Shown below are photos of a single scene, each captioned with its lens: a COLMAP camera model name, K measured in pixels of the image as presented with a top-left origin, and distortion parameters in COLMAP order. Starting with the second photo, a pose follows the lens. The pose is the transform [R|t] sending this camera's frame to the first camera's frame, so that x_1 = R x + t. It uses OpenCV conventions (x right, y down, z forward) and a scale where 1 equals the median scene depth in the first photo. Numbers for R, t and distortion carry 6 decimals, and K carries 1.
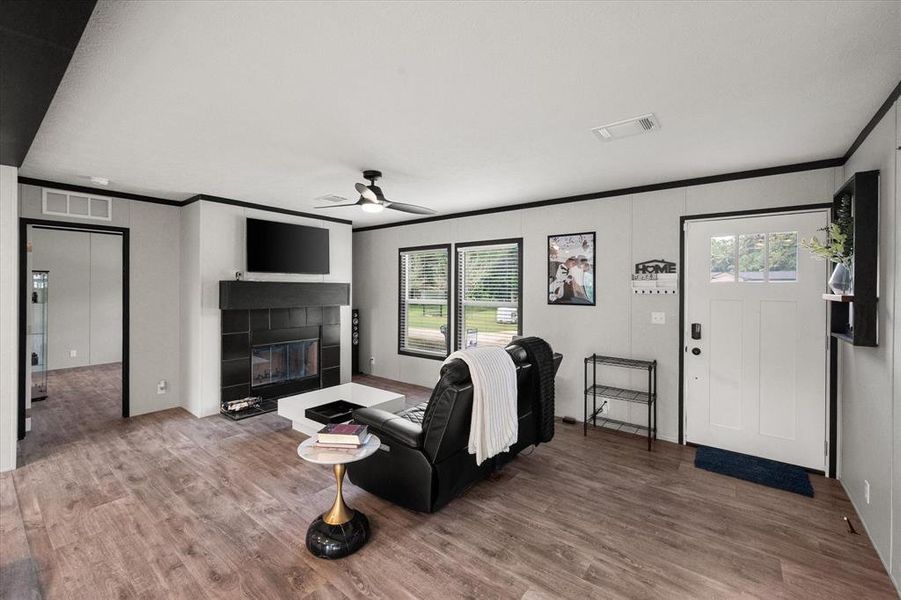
lens RADIAL K [[401.4, 0, 492.3], [0, 401.4, 280.7], [0, 0, 1]] dist [0.000643, 0.000549]
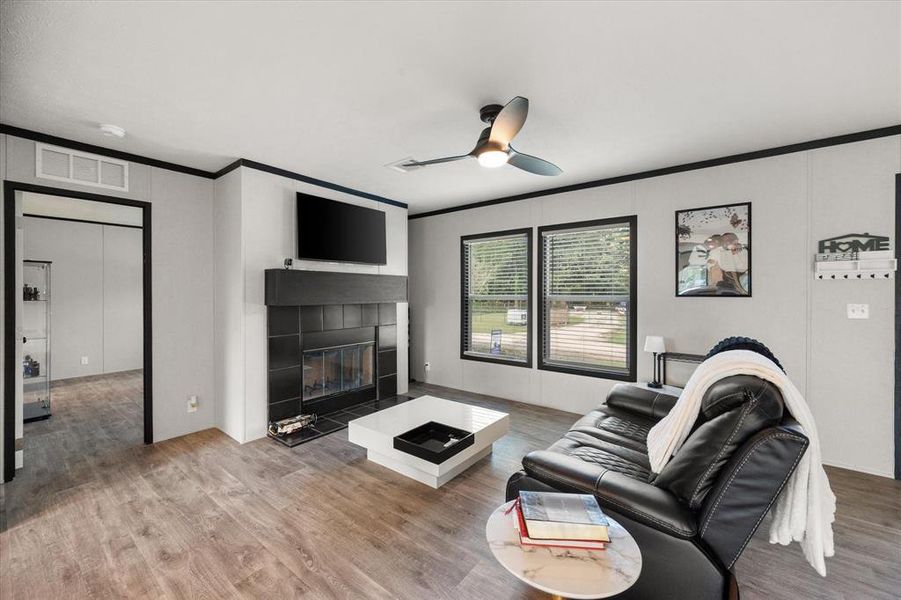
lens RADIAL K [[369.0, 0, 478.0], [0, 369.0, 287.3], [0, 0, 1]] dist [-0.001668, 0.000573]
pose [[0.999967, -0.006374, 0.004981, -0.268825], [0.006371, 0.999980, 0.000596, 0.038396], [-0.004985, -0.000565, 0.999987, 0.275776]]
